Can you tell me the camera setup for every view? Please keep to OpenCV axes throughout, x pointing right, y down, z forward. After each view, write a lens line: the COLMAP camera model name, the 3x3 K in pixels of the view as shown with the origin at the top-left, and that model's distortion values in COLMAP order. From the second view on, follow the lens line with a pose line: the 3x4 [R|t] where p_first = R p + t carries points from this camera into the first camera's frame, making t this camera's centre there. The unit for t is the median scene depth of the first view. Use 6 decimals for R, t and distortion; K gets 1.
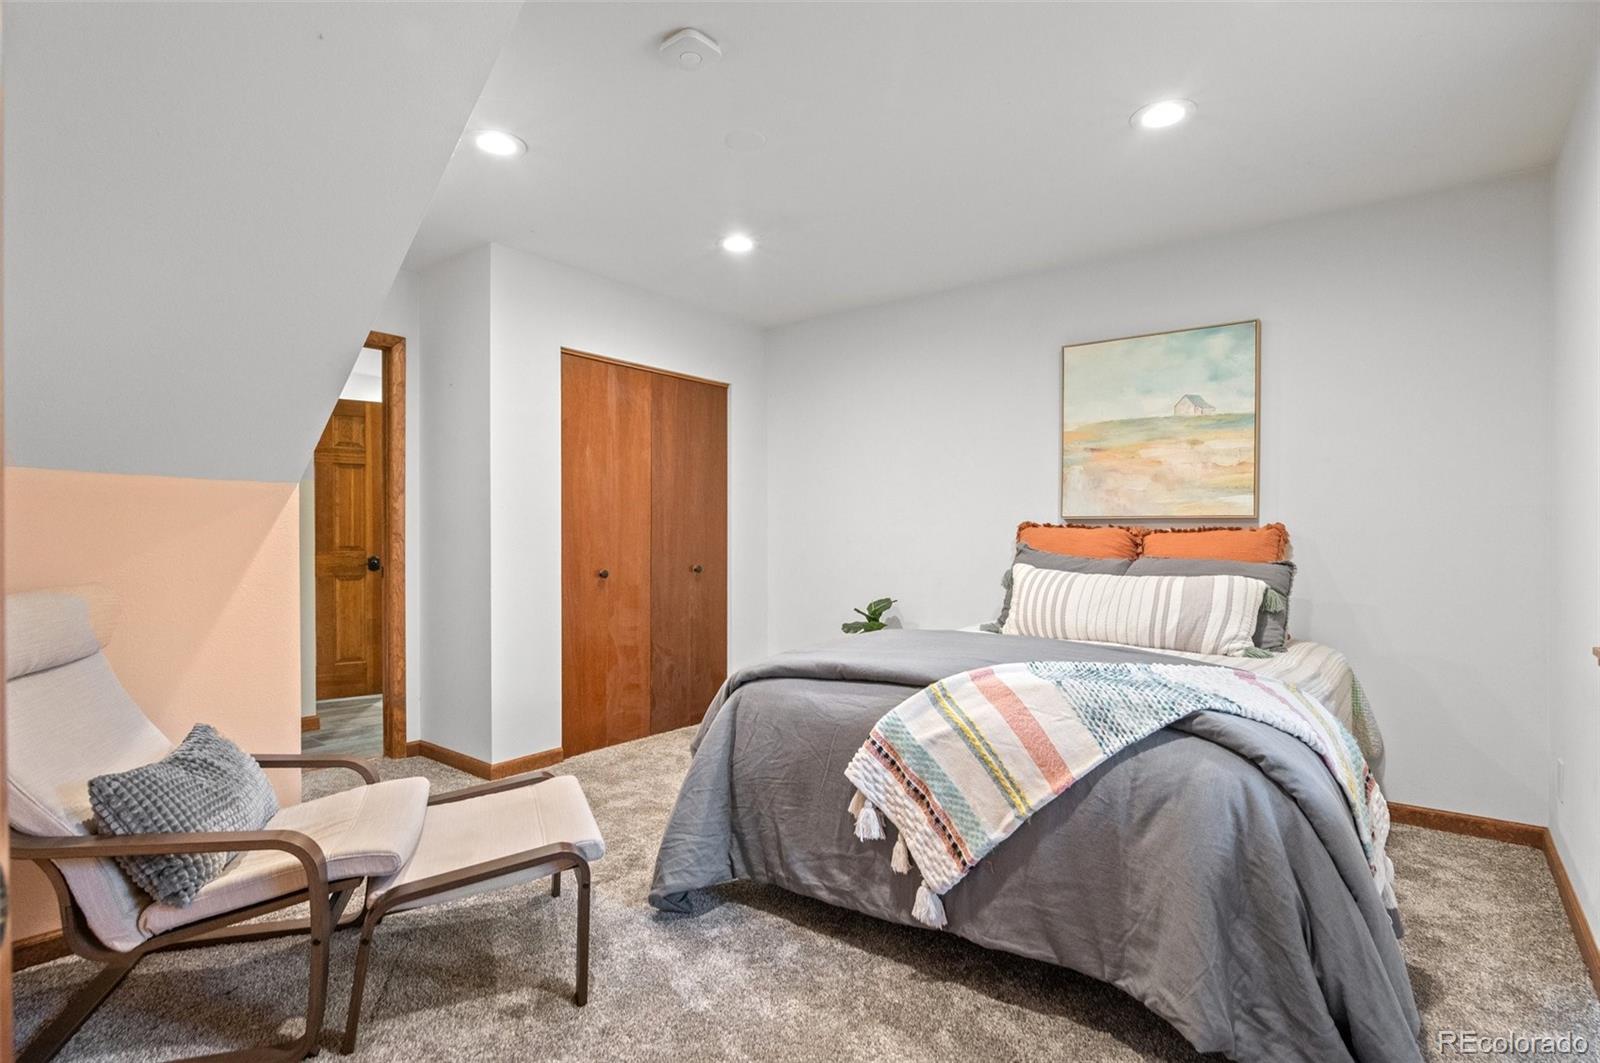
lens RADIAL K [[803.7, 0, 797.8], [0, 803.7, 533.9], [0, 0, 1]] dist [-0.017541, 0.000324]
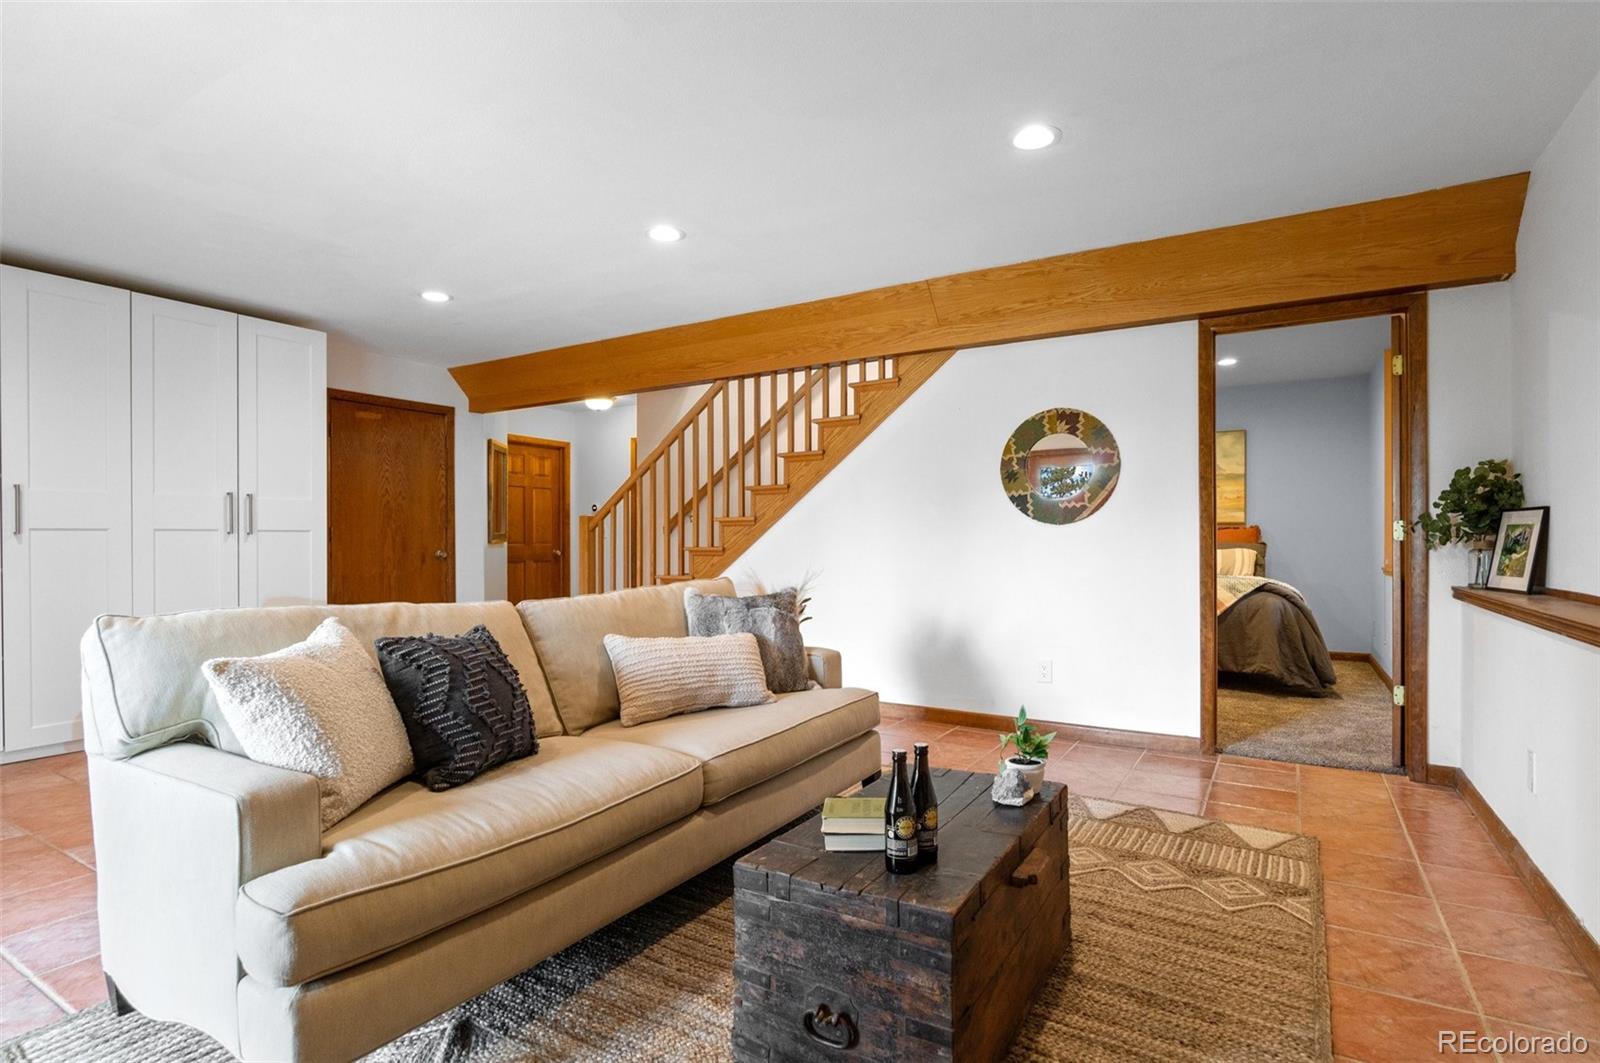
lens RADIAL K [[803.7, 0, 791.7], [0, 803.7, 538.5], [0, 0, 1]] dist [-0.017541, 0.000324]
pose [[0.992816, -0.003612, 0.119598, -1.724405], [0.004057, 0.999986, -0.003483, 0.046940], [-0.119584, 0.003944, 0.992816, -1.896912]]
